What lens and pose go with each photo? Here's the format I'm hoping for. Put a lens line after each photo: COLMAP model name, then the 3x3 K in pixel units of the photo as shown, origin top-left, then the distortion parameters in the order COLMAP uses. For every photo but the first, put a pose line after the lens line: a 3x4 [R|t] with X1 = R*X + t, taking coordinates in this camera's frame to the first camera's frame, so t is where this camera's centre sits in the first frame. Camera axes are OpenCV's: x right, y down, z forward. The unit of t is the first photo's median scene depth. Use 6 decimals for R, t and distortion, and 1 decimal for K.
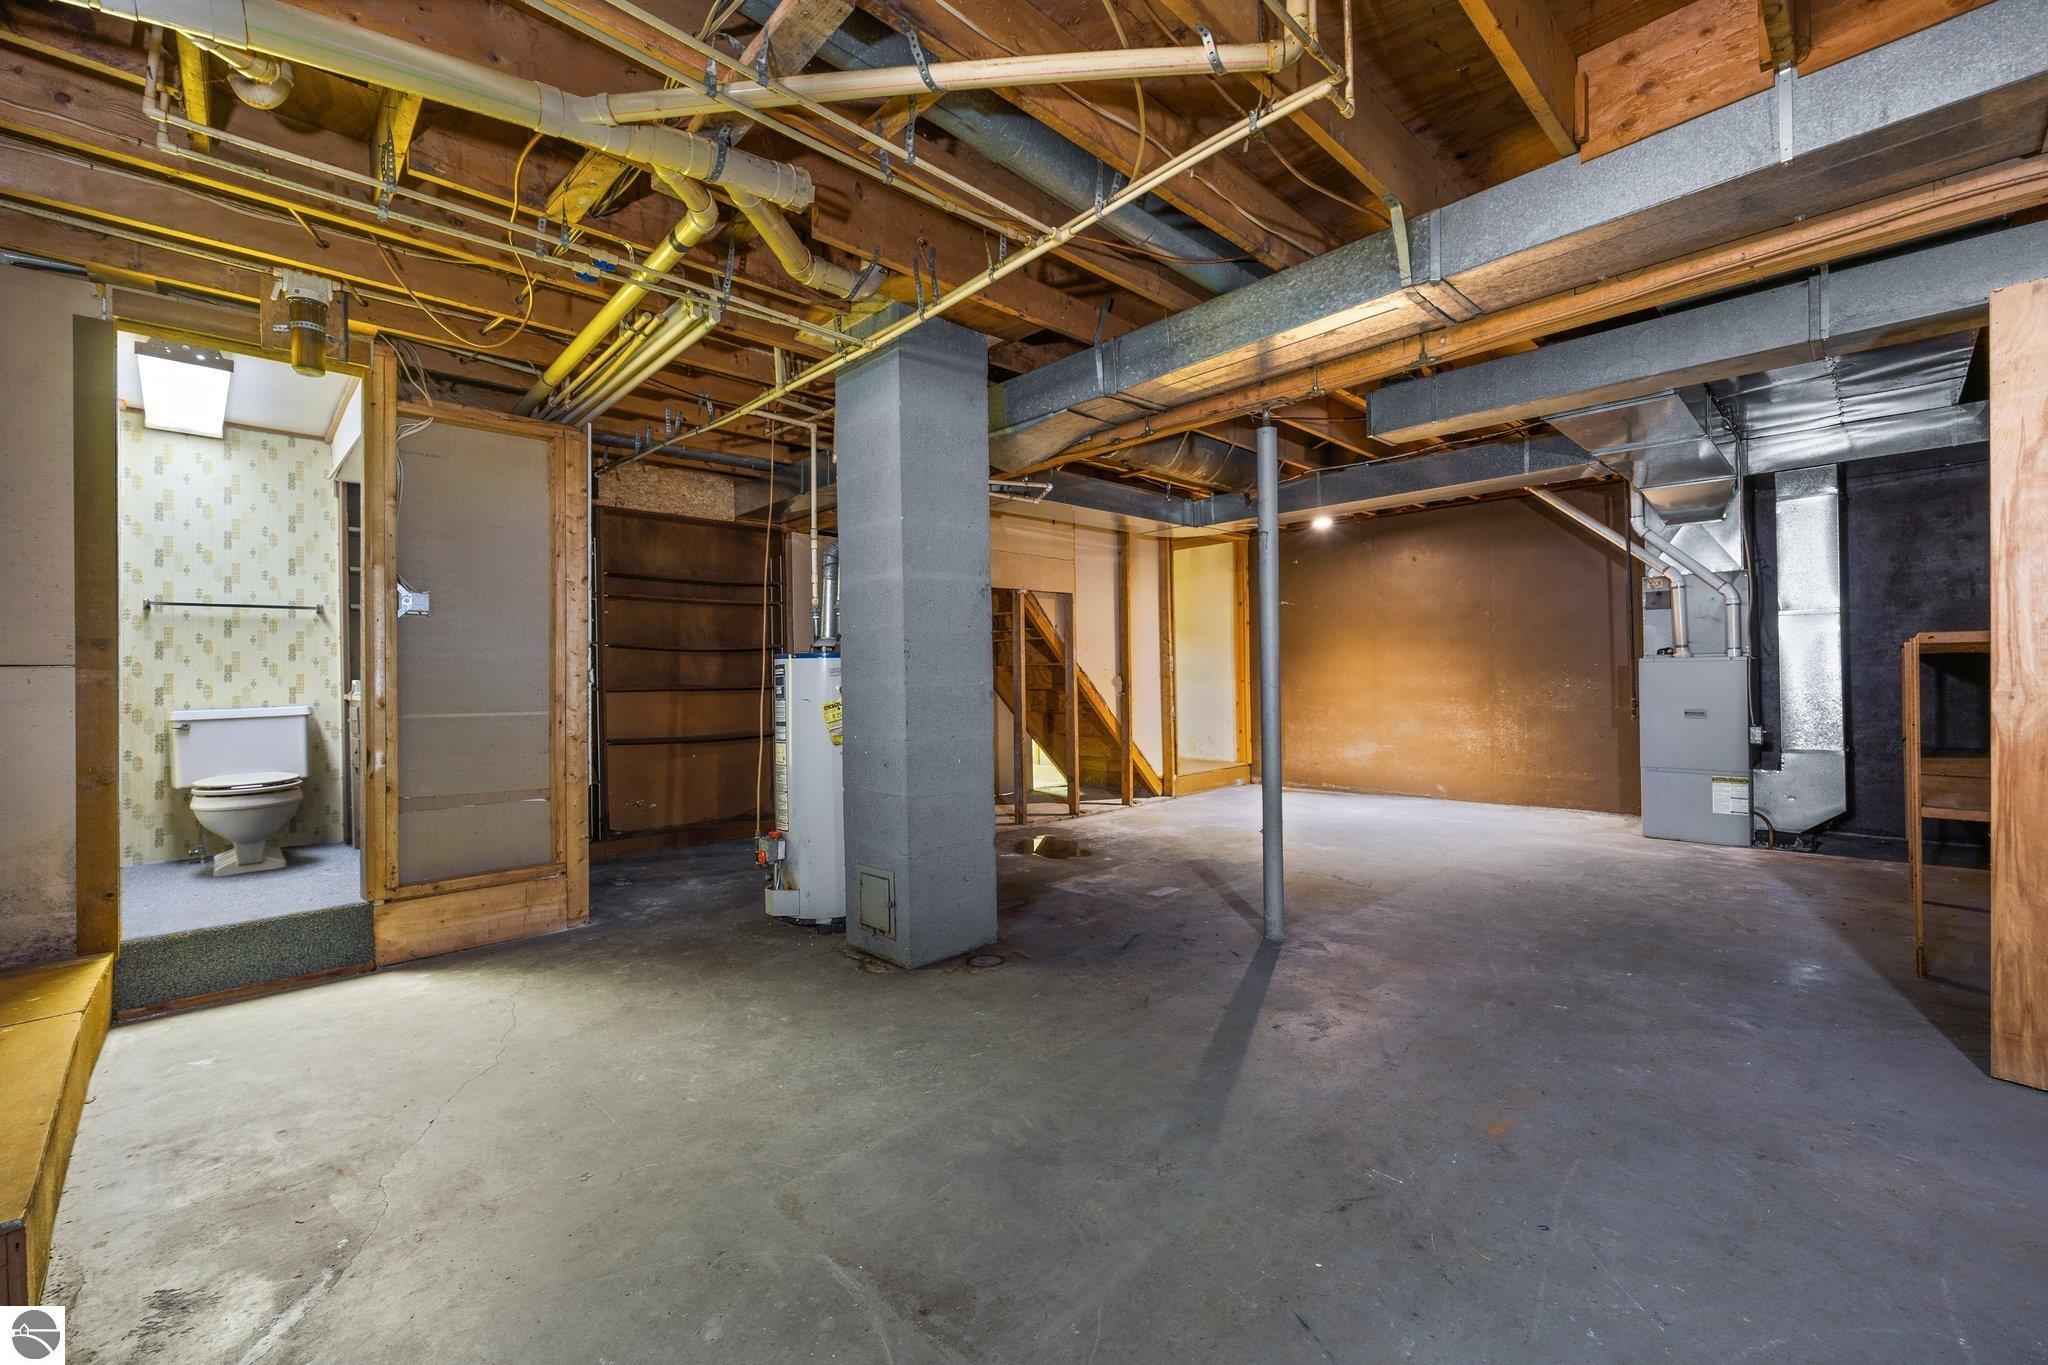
lens RADIAL K [[822.3, 0, 1024.0], [0, 822.3, 682.5], [0, 0, 1]] dist [-0.009778, -0.000079]
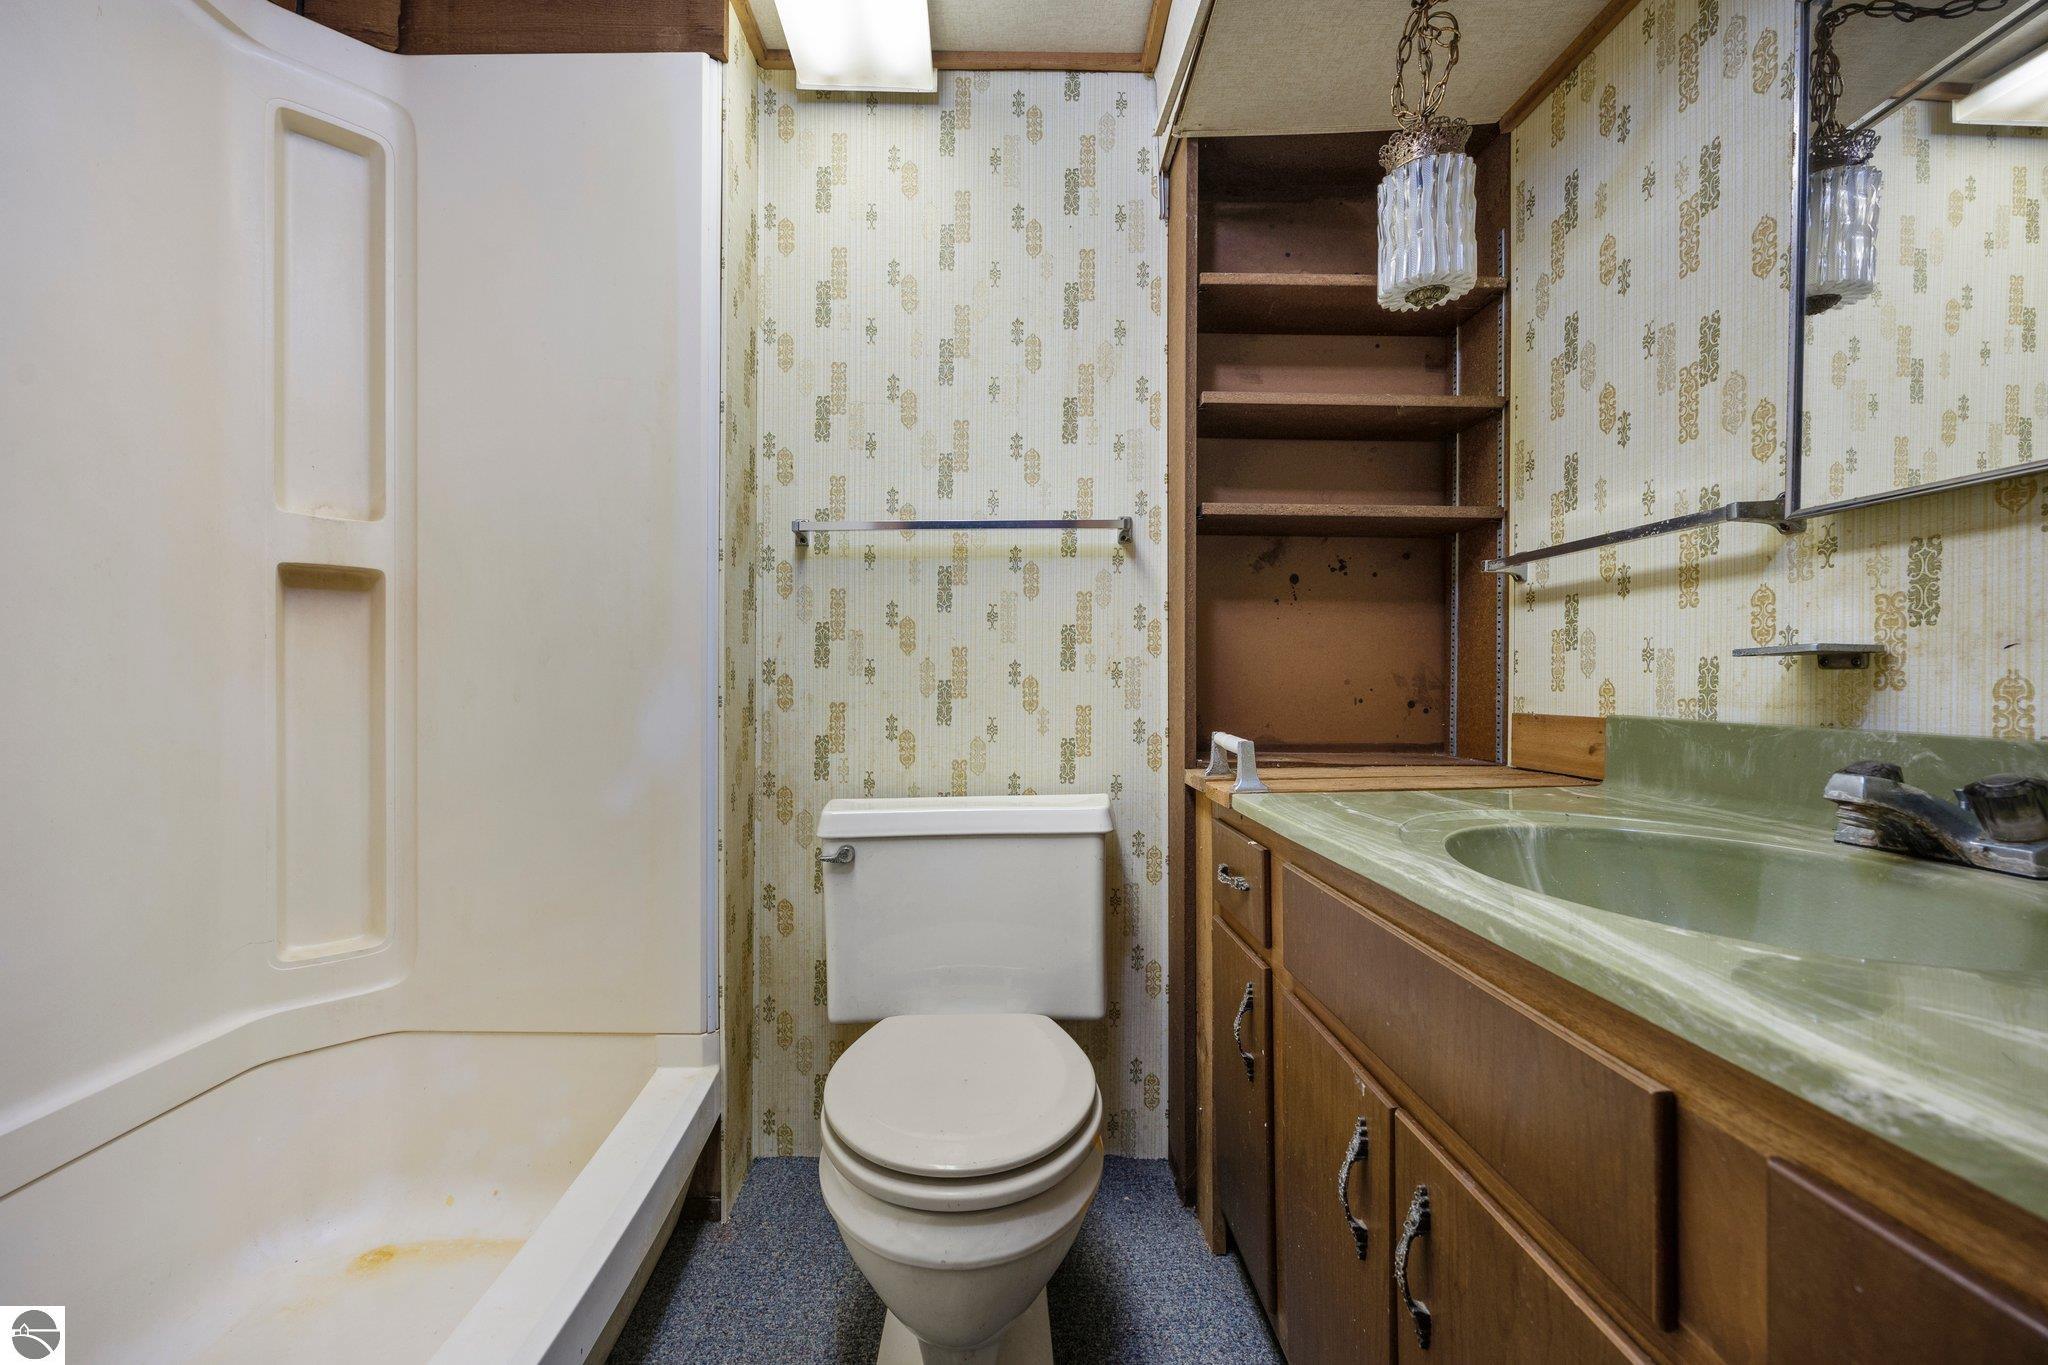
lens RADIAL K [[822.3, 0, 1024.0], [0, 822.3, 682.5], [0, 0, 1]] dist [-0.009778, -0.000079]
pose [[0.737554, 0.011200, -0.675195, -0.669044], [-0.011127, 0.999928, 0.004433, -0.022612], [0.675196, 0.004243, 0.737626, 0.720568]]
